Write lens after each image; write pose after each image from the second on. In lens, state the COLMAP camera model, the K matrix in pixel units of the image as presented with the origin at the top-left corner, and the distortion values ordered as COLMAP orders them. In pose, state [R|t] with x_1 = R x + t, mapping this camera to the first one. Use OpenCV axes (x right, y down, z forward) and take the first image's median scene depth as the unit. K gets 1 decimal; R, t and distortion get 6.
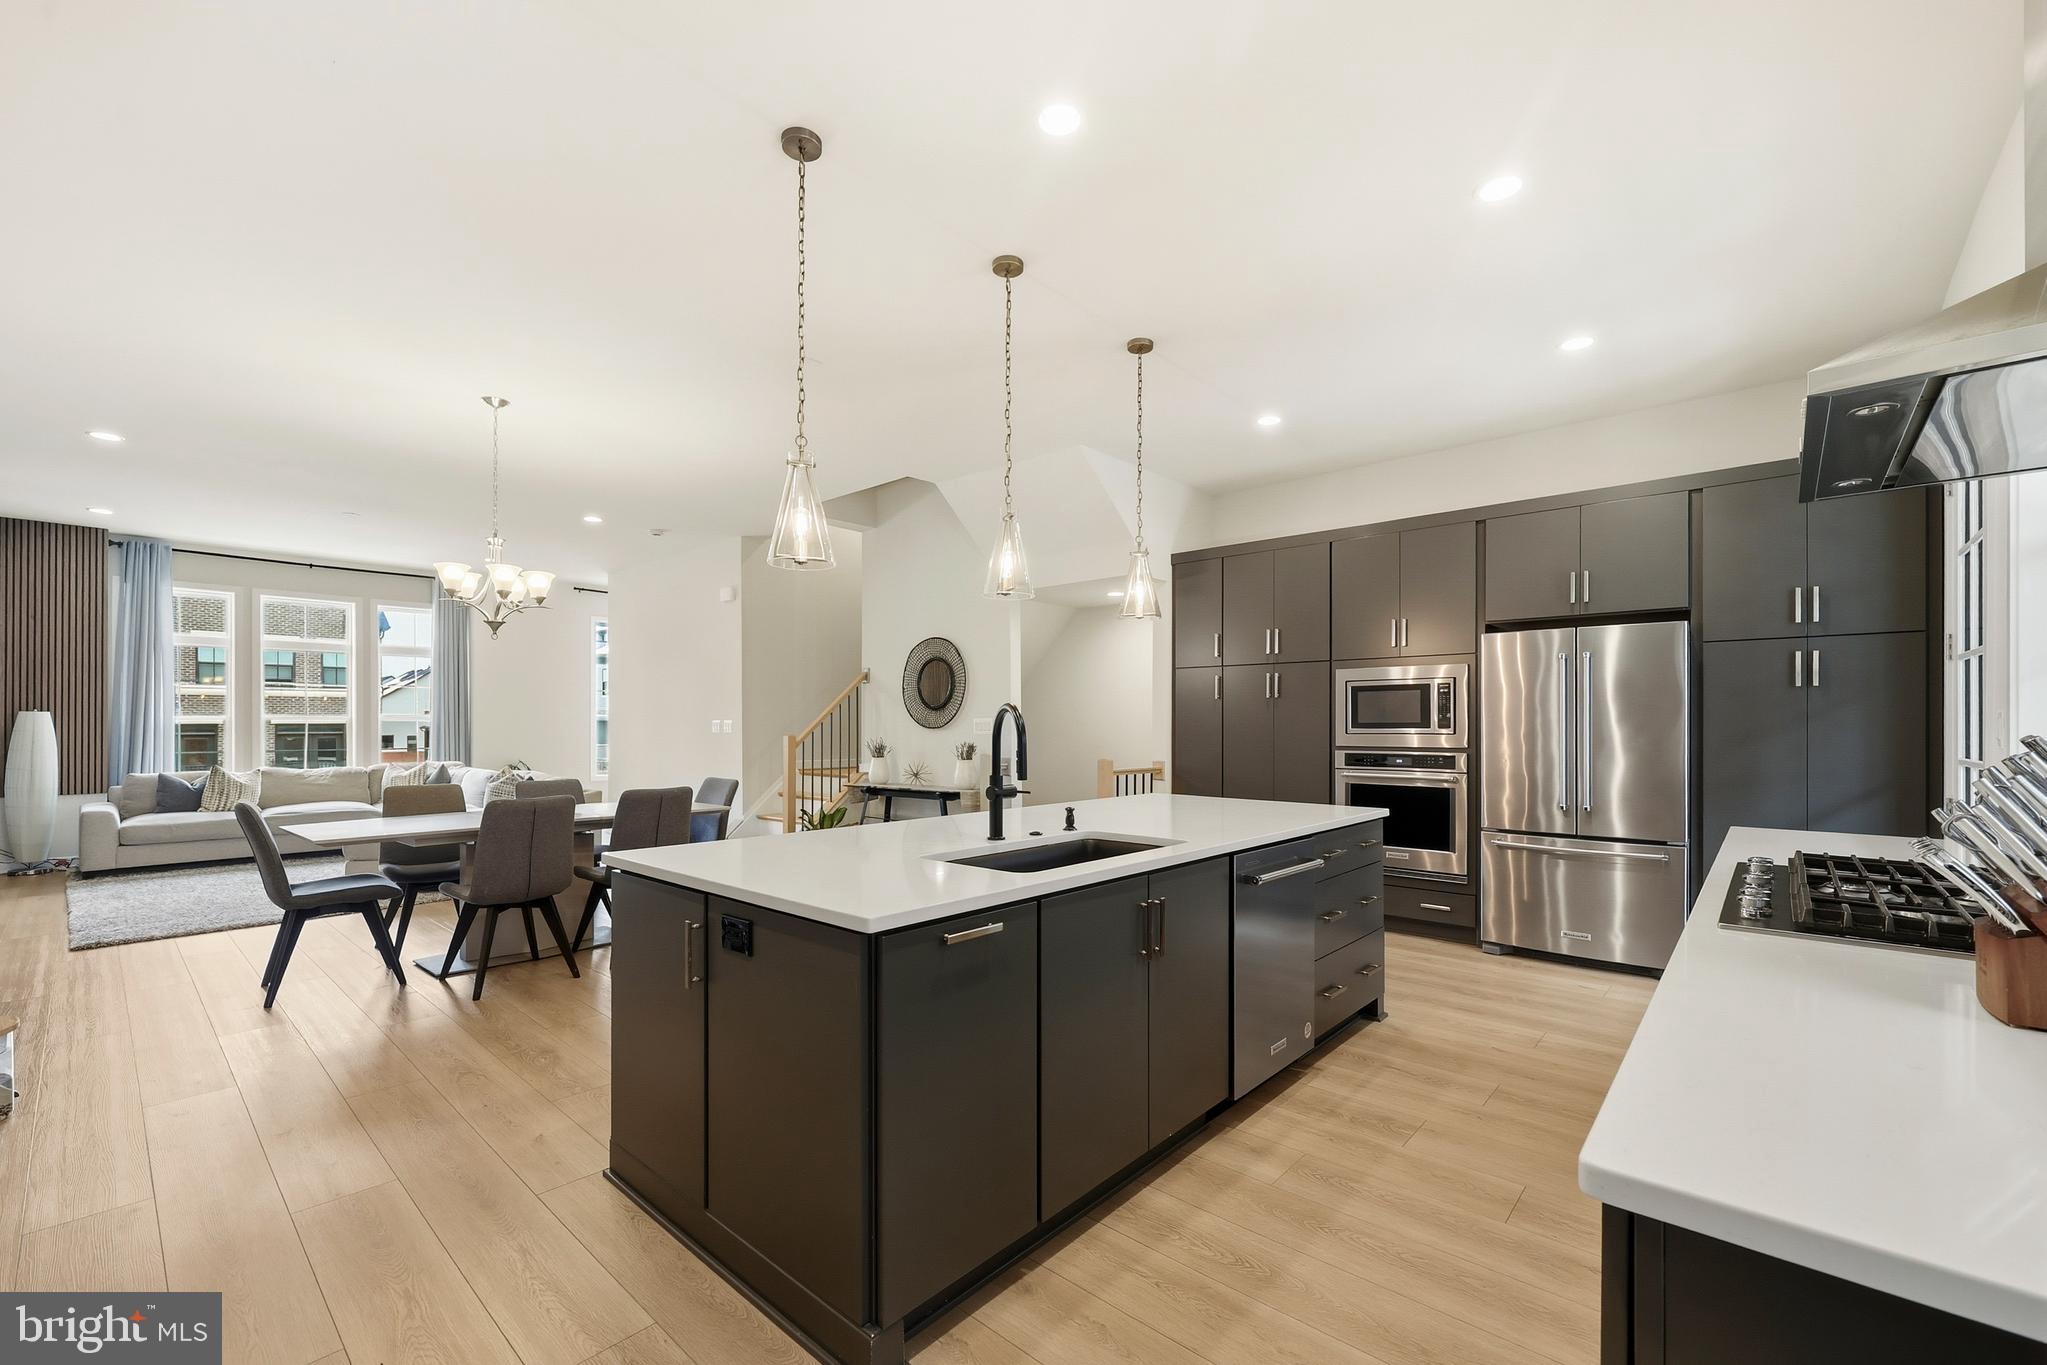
lens RADIAL K [[844.0, 0, 1041.4], [0, 844.0, 728.3], [0, 0, 1]] dist [-0.004397, -0.000706]
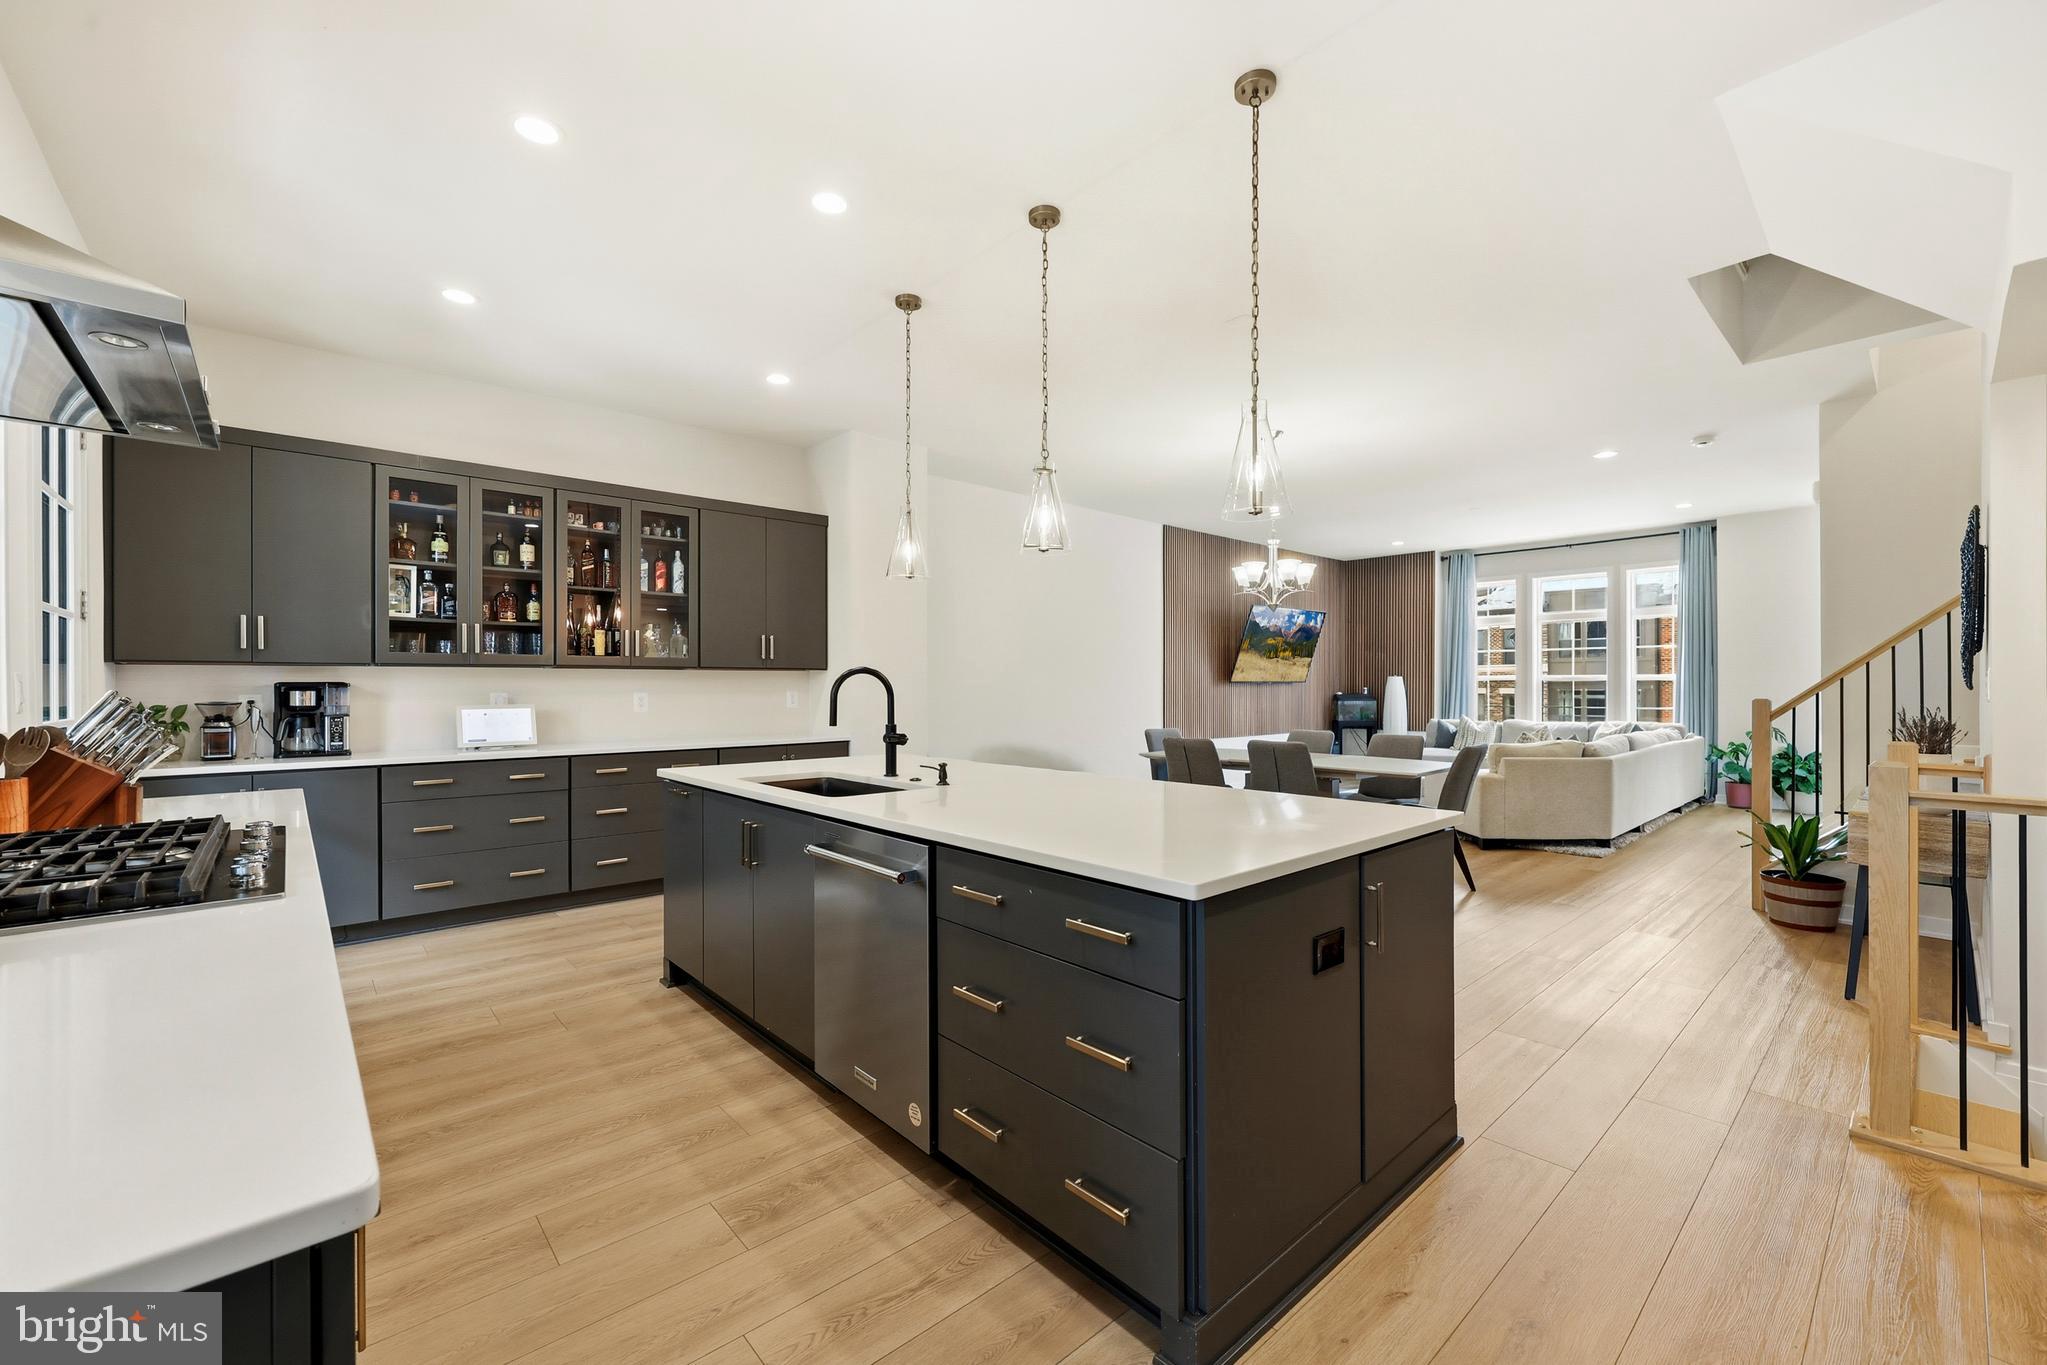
lens RADIAL K [[844.0, 0, 1024.9], [0, 844.0, 681.6], [0, 0, 1]] dist [-0.004397, -0.000706]
pose [[-0.125044, -0.004044, -0.992143, 0.428518], [-0.005708, 0.999978, -0.003356, -0.001040], [0.992135, 0.005244, -0.125064, 0.501396]]
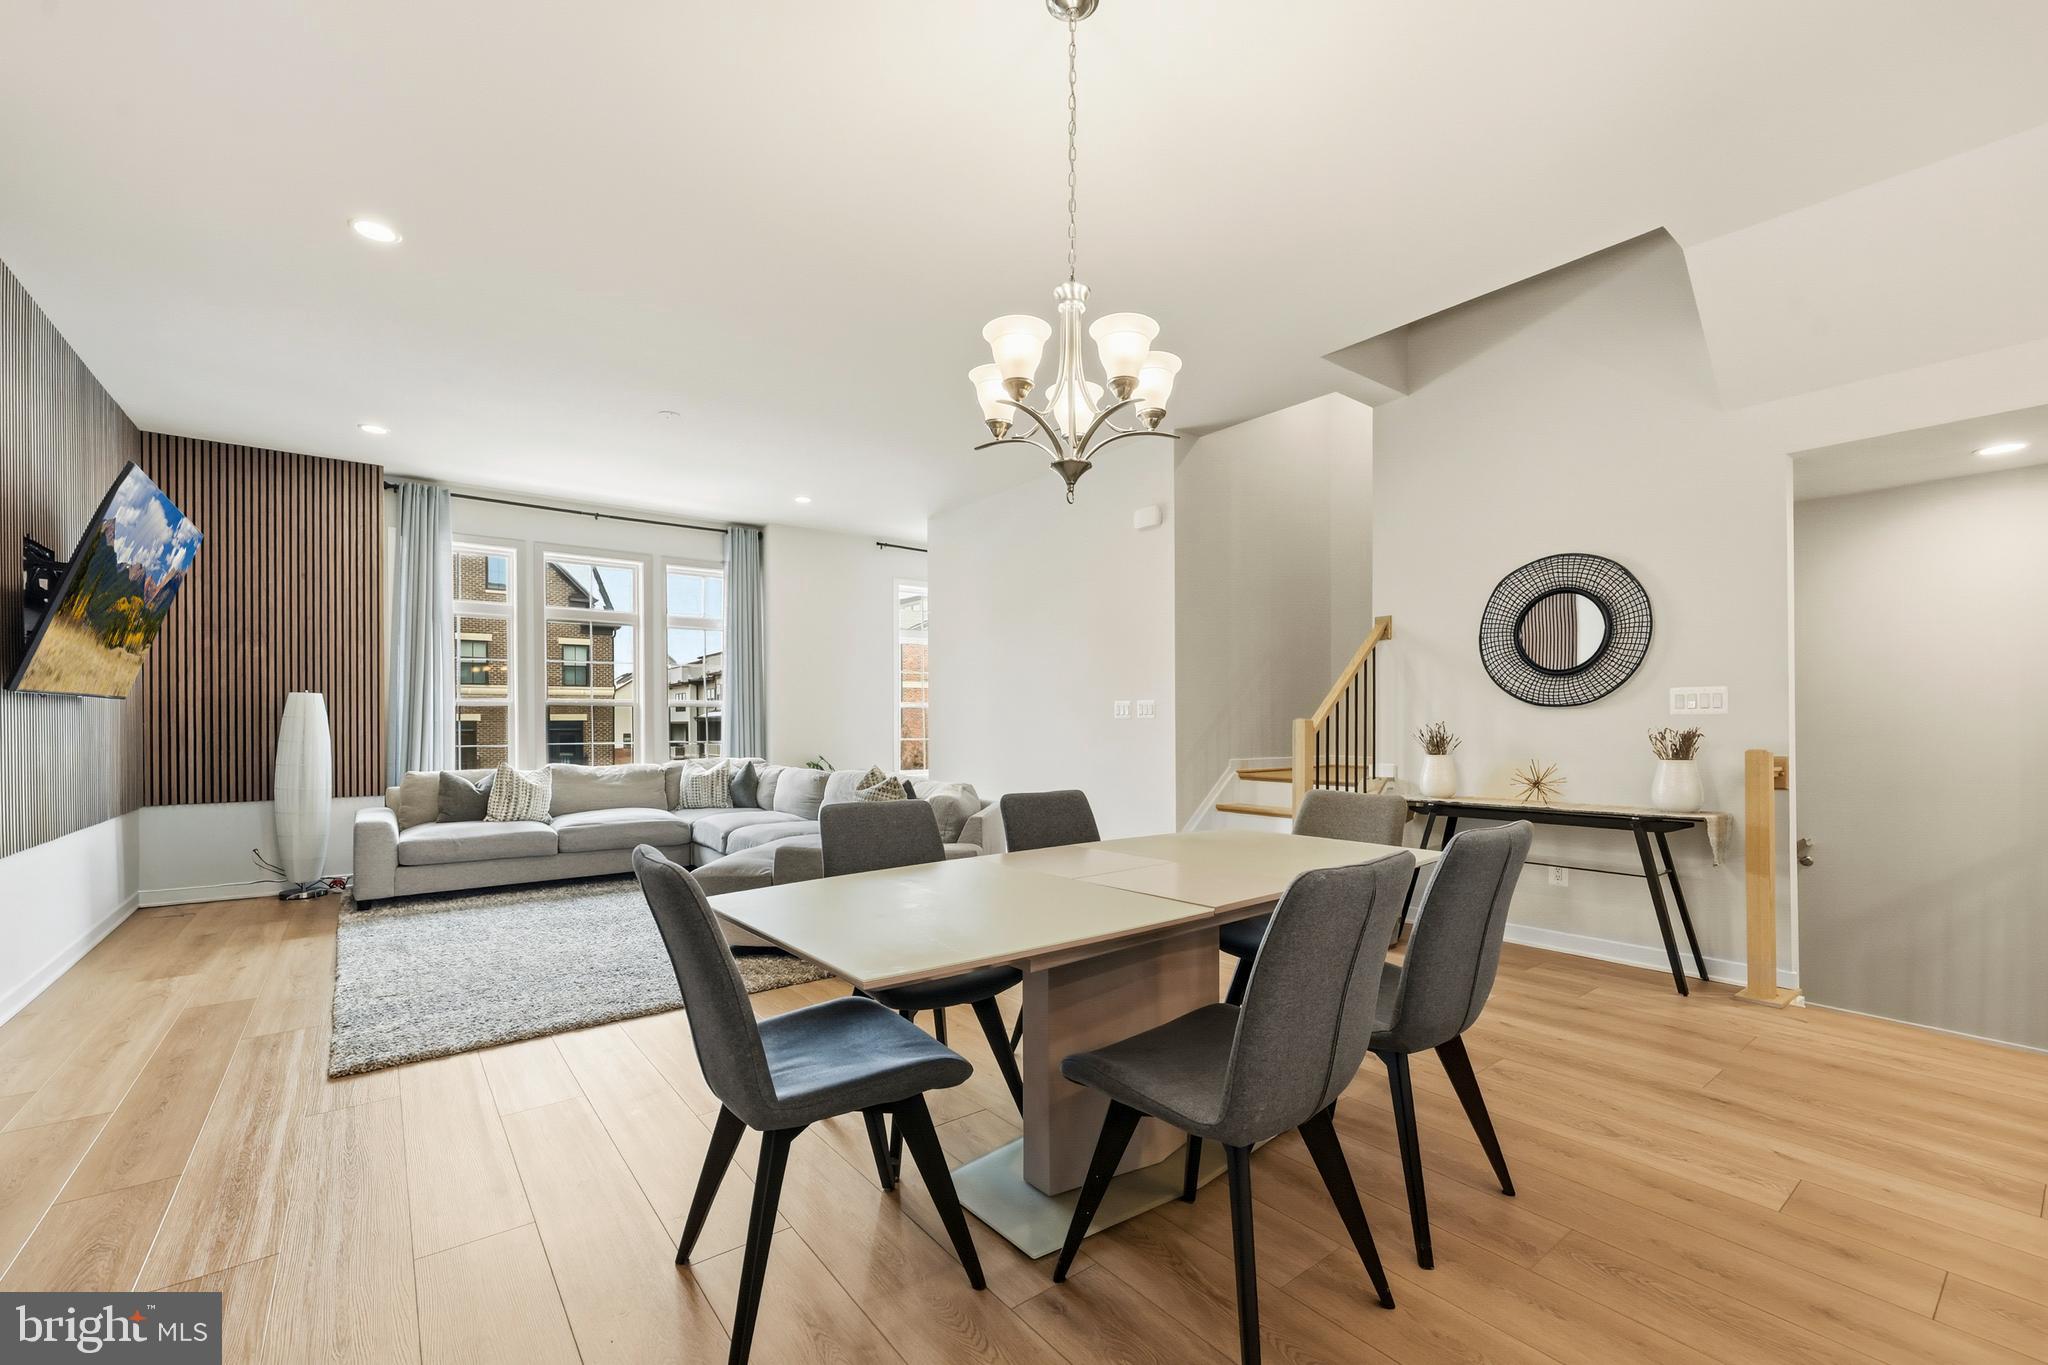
lens RADIAL K [[844.4, 0, 1033.1], [0, 844.4, 733.1], [0, 0, 1]] dist [-0.004397, -0.000706]
pose [[0.982931, -0.000840, -0.183975, -0.374985], [0.002255, 0.999969, 0.007481, 0.013529], [0.183963, -0.007769, 0.982902, 0.340048]]
